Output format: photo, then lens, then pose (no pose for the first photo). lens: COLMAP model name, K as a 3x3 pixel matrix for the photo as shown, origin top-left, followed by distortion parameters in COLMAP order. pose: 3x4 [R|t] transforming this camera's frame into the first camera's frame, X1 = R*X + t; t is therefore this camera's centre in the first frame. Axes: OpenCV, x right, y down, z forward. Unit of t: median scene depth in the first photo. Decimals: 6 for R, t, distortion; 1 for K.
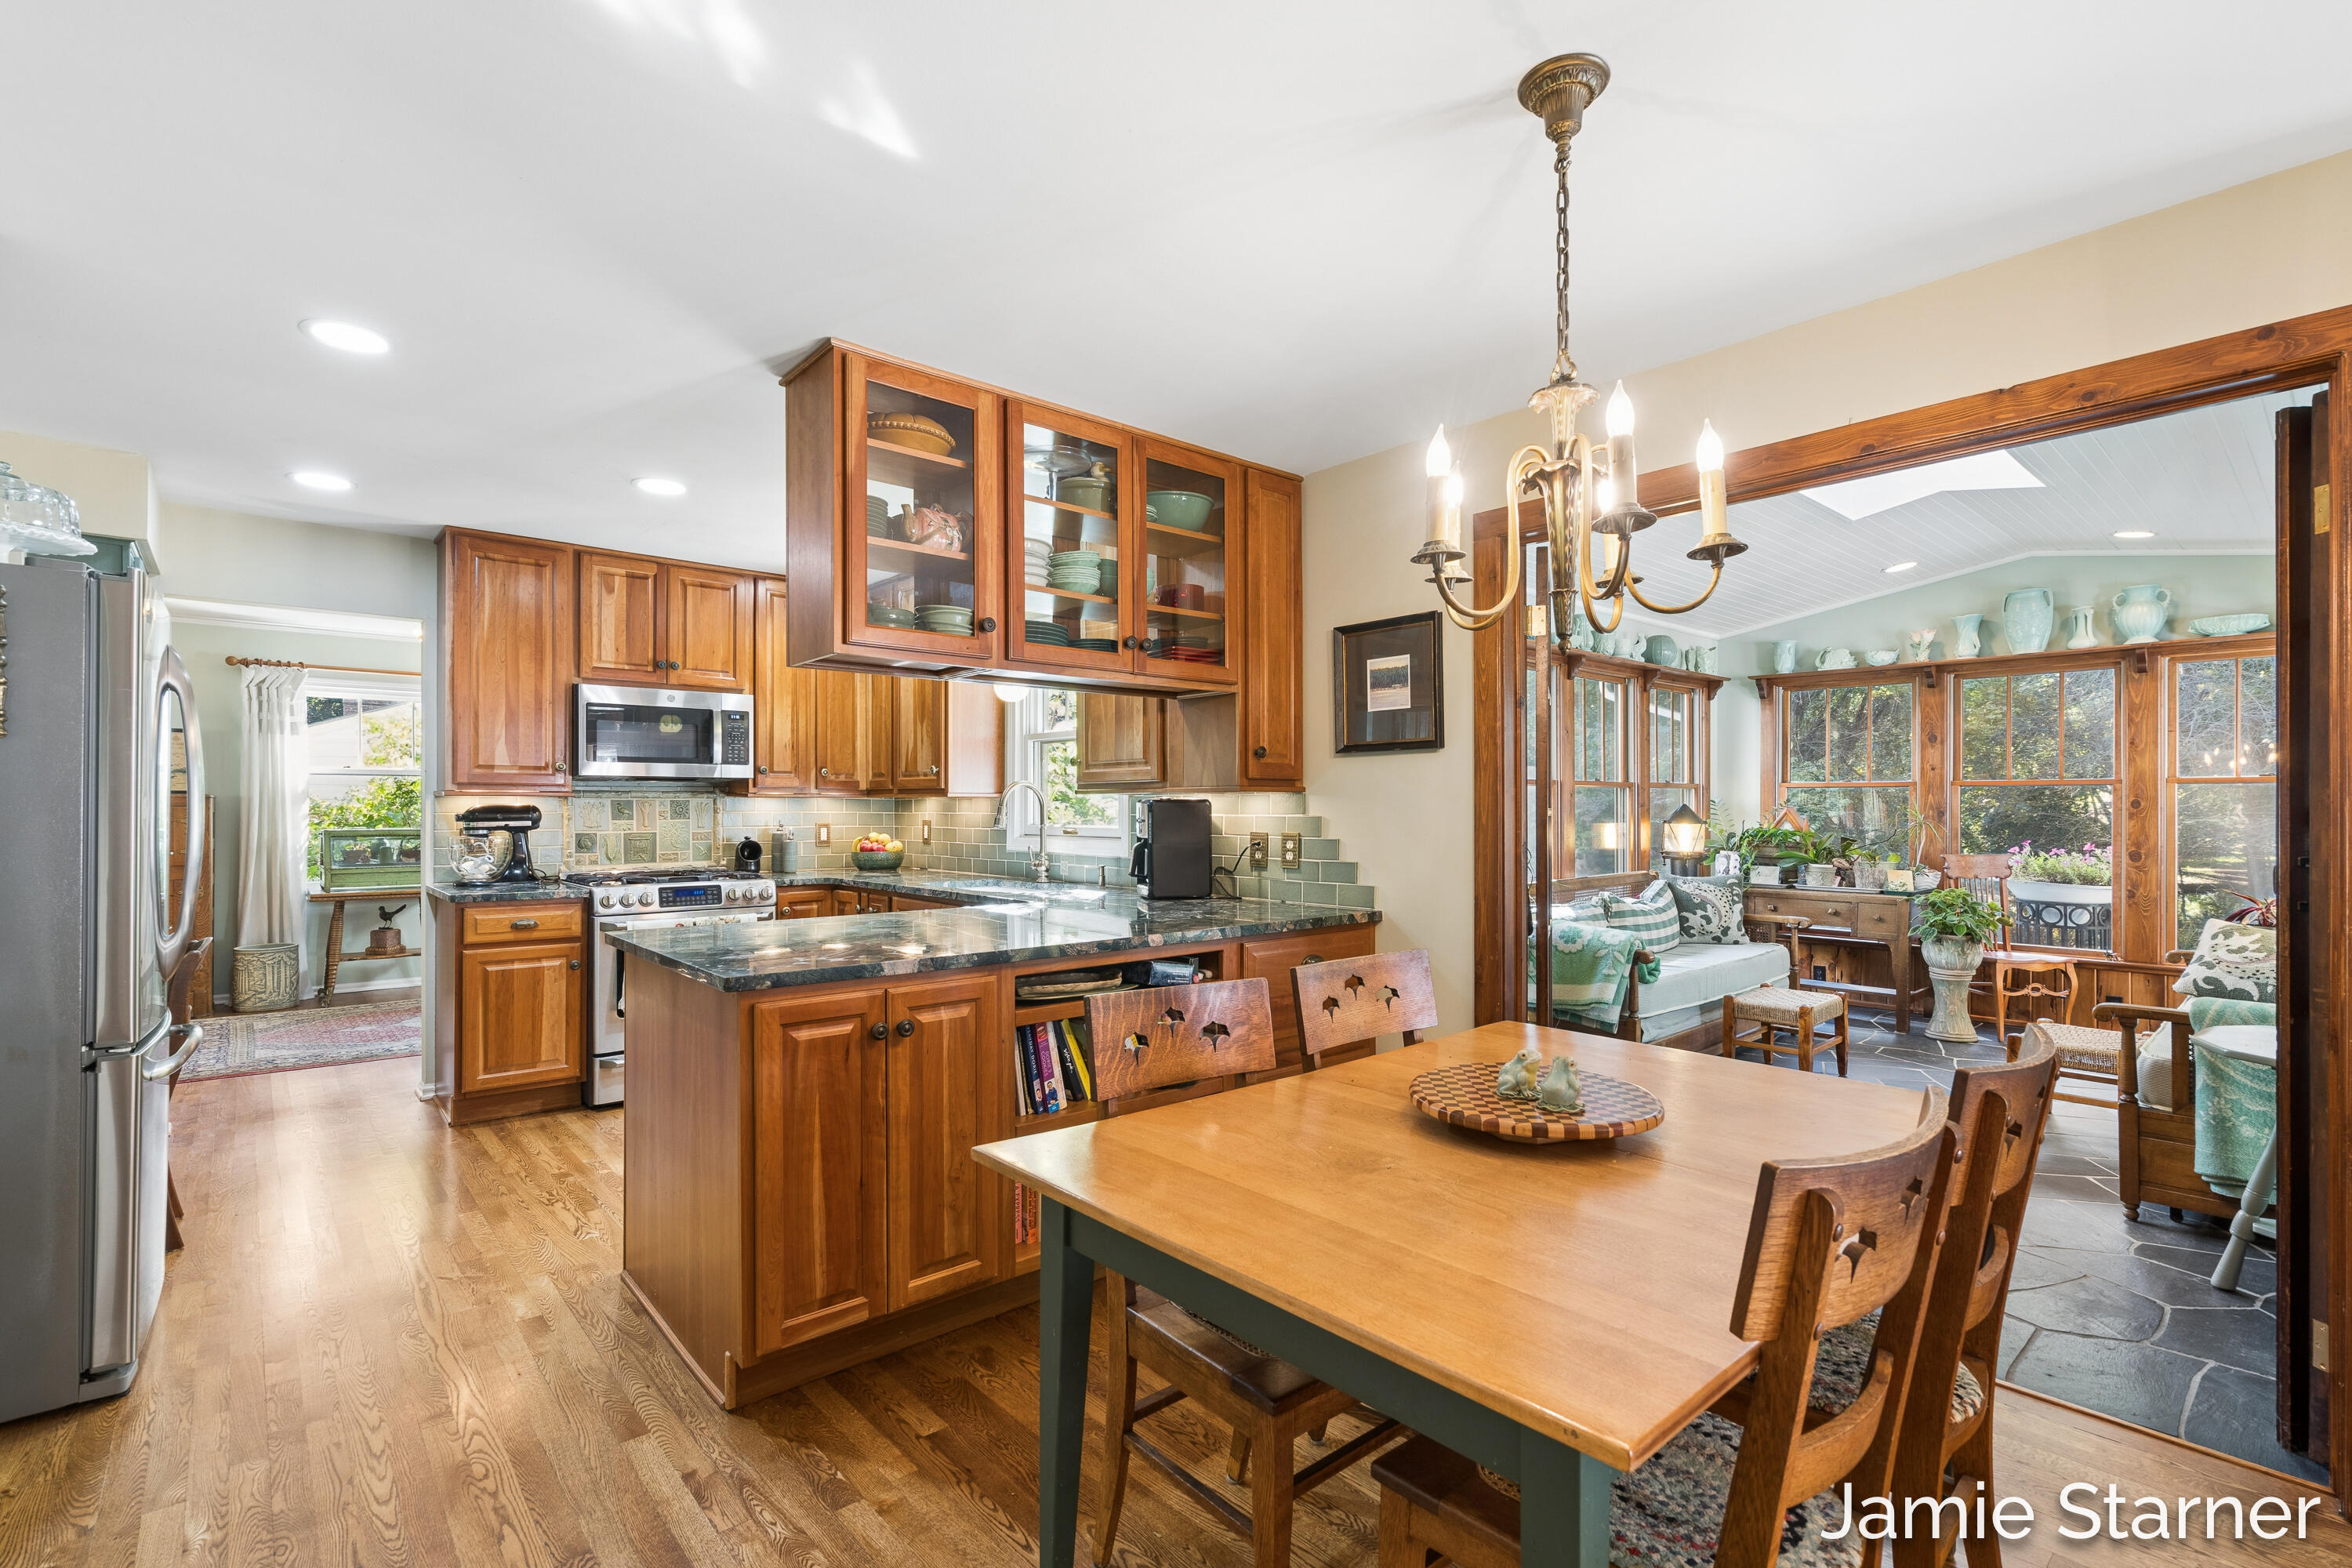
lens RADIAL K [[1063.5, 0, 1169.6], [0, 1063.5, 802.6], [0, 0, 1]] dist [0.000903, 0.000790]
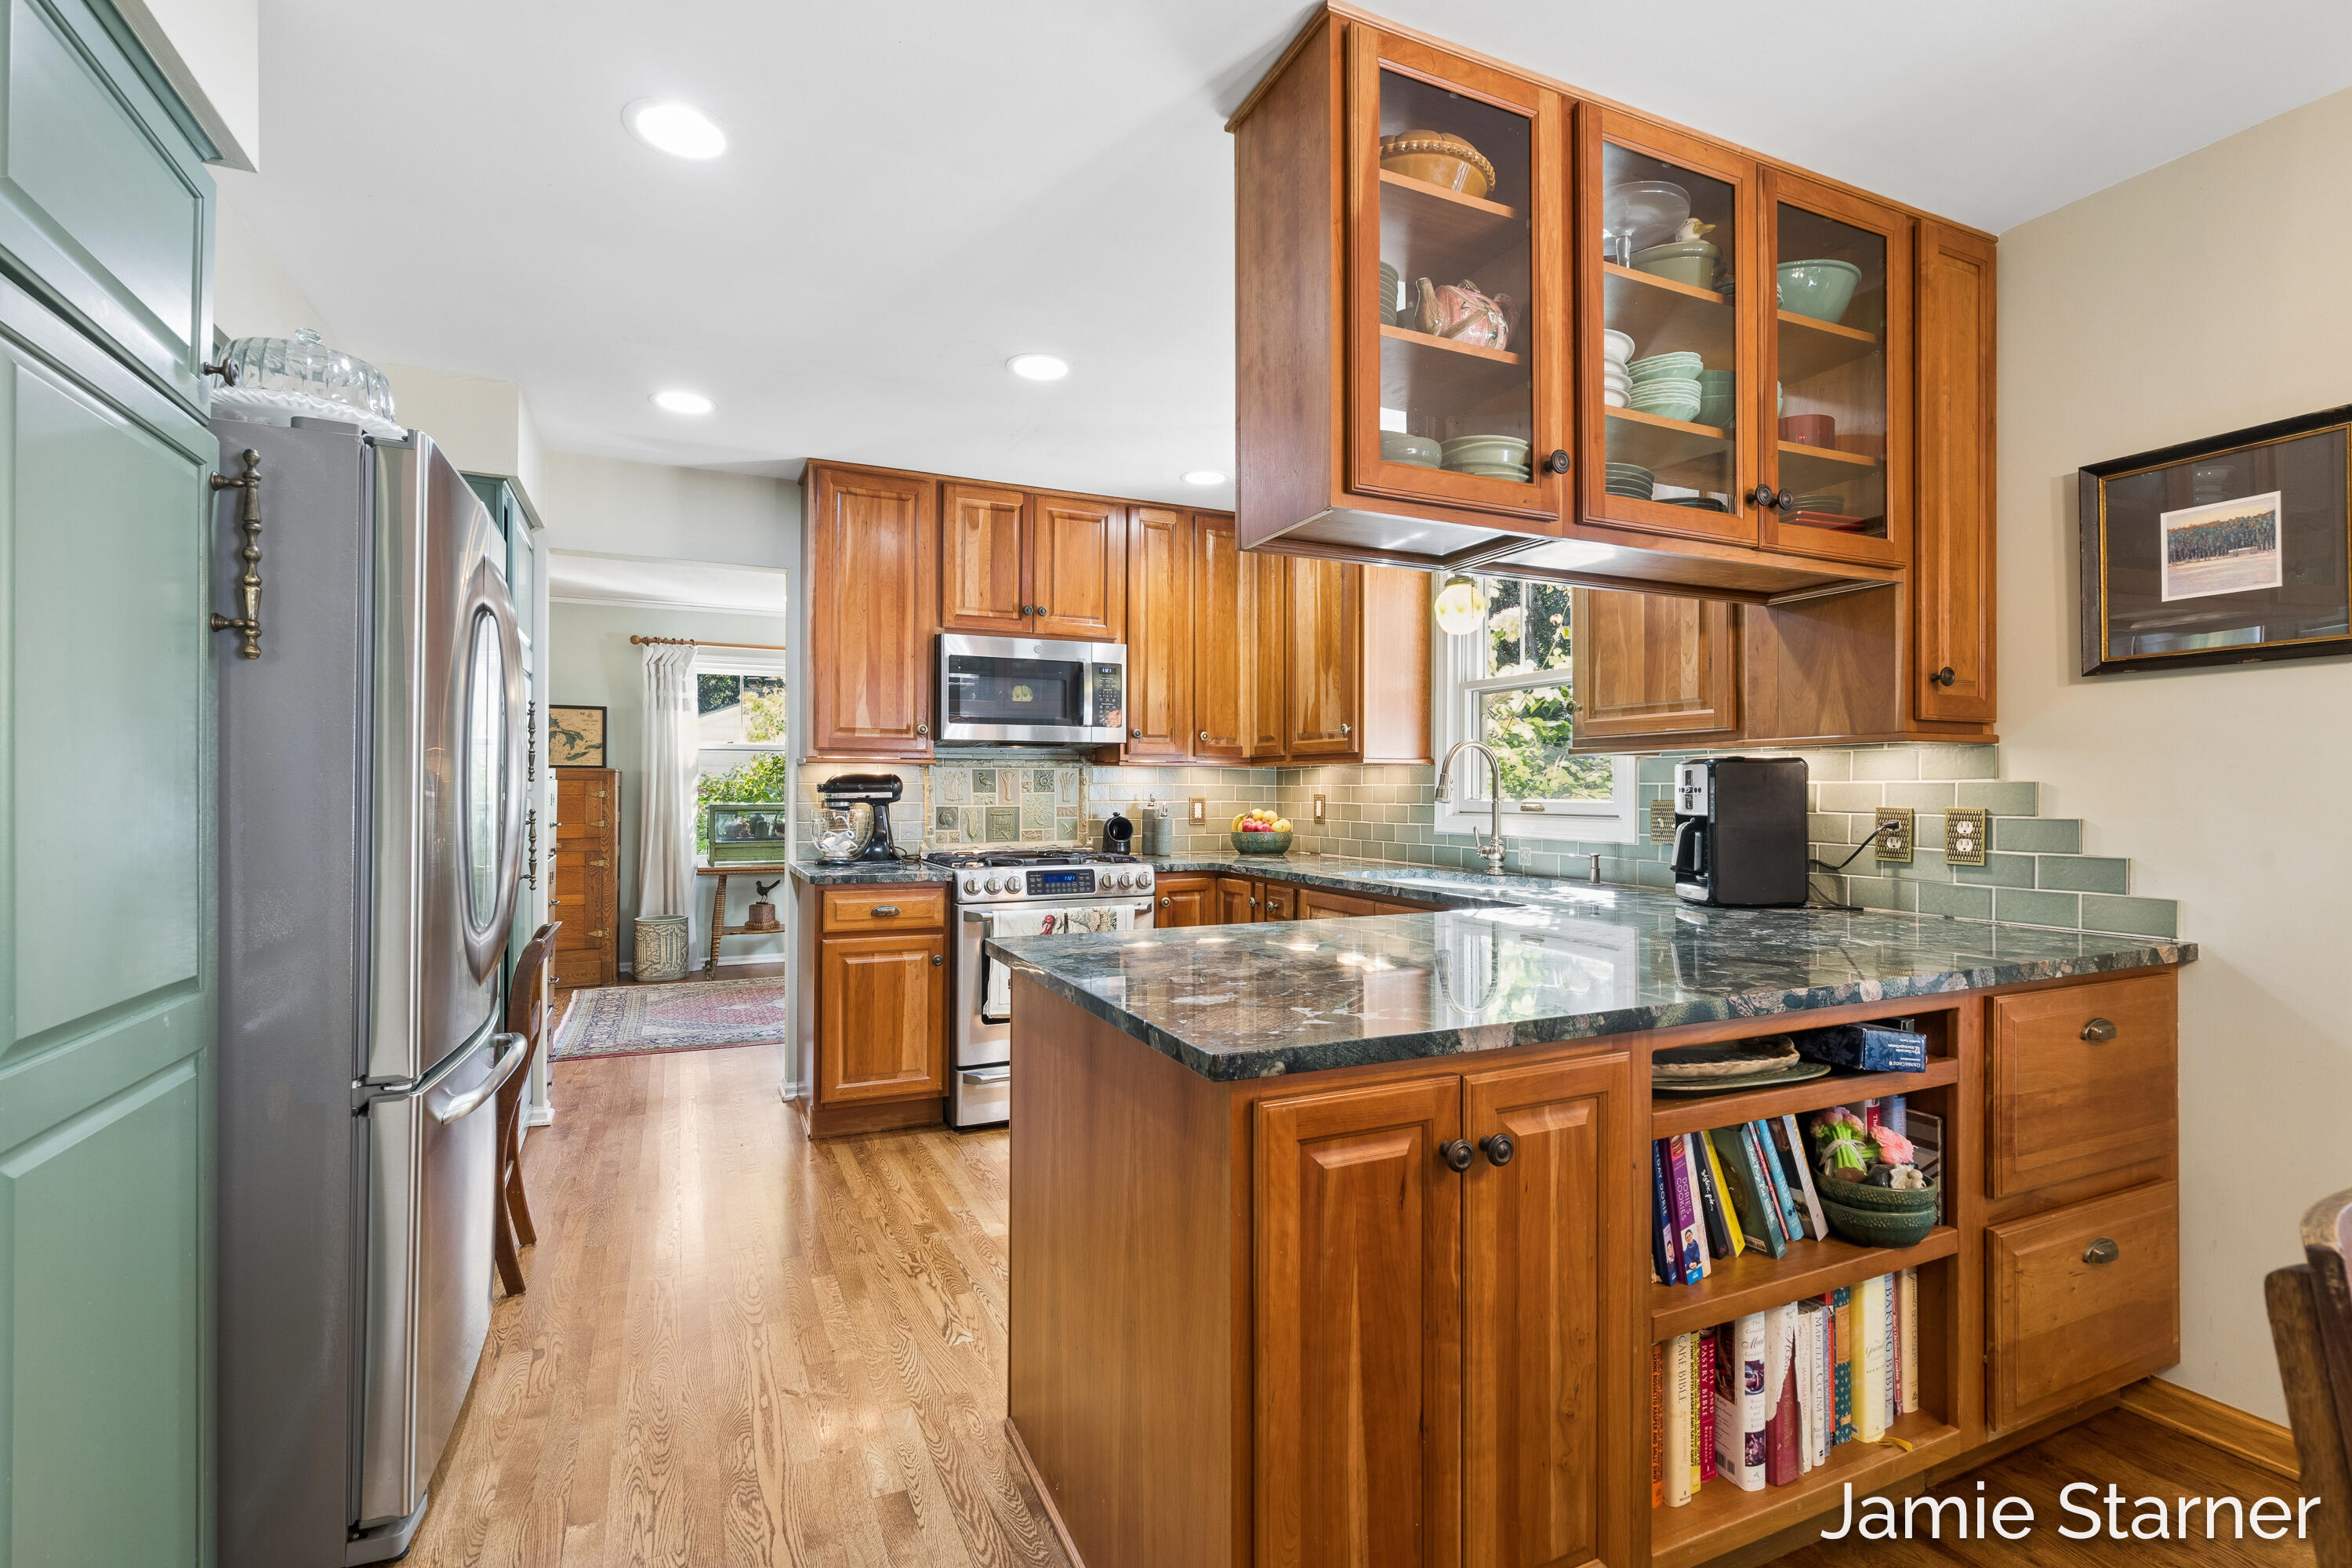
lens RADIAL K [[1074.2, 0, 1181.2], [0, 1074.2, 774.2], [0, 0, 1]] dist [-0.000838, 0.000491]
pose [[0.962094, -0.002600, -0.272707, -0.145120], [-0.000332, 0.999943, -0.010708, 0.013586], [0.272719, 0.010392, 0.962038, 0.238729]]
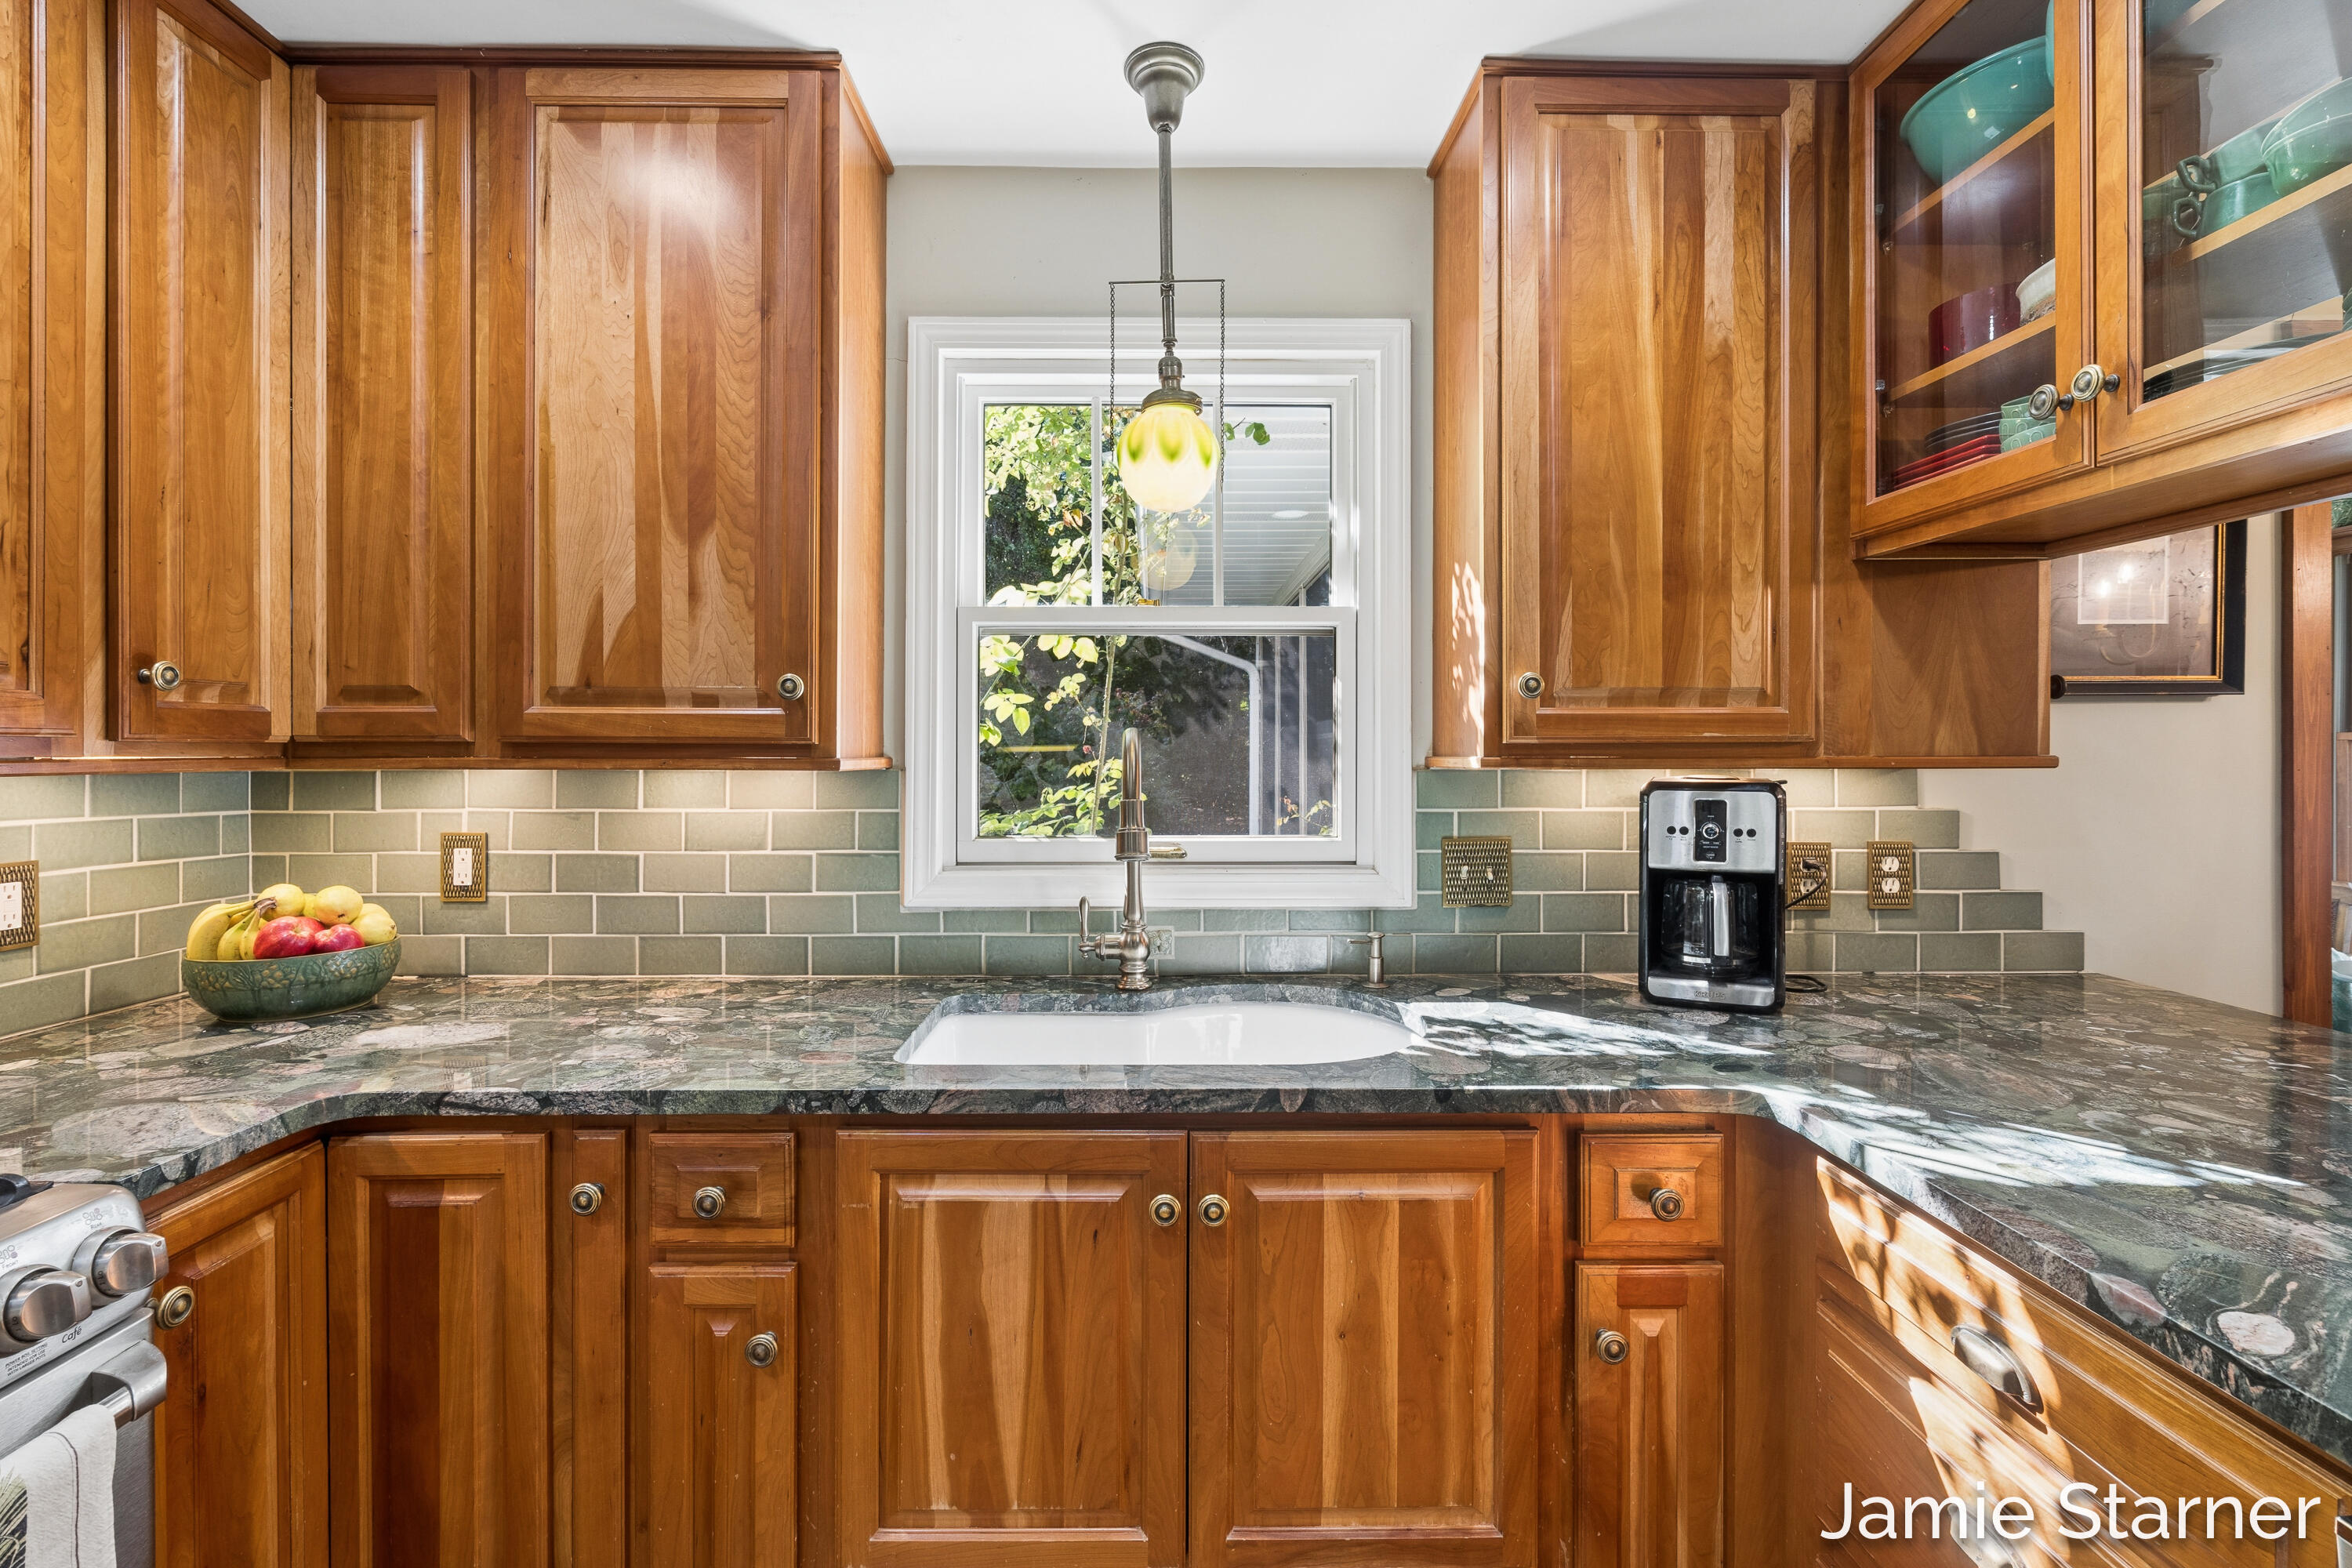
lens RADIAL K [[1085.6, 0, 1173.9], [0, 1085.6, 747.9], [0, 0, 1]] dist [-0.001662, 0.000007]
pose [[0.648378, 0.001094, 0.761318, -0.475565], [-0.002806, 0.999996, 0.000952, -0.015666], [-0.761314, -0.002754, 0.648378, 0.838546]]
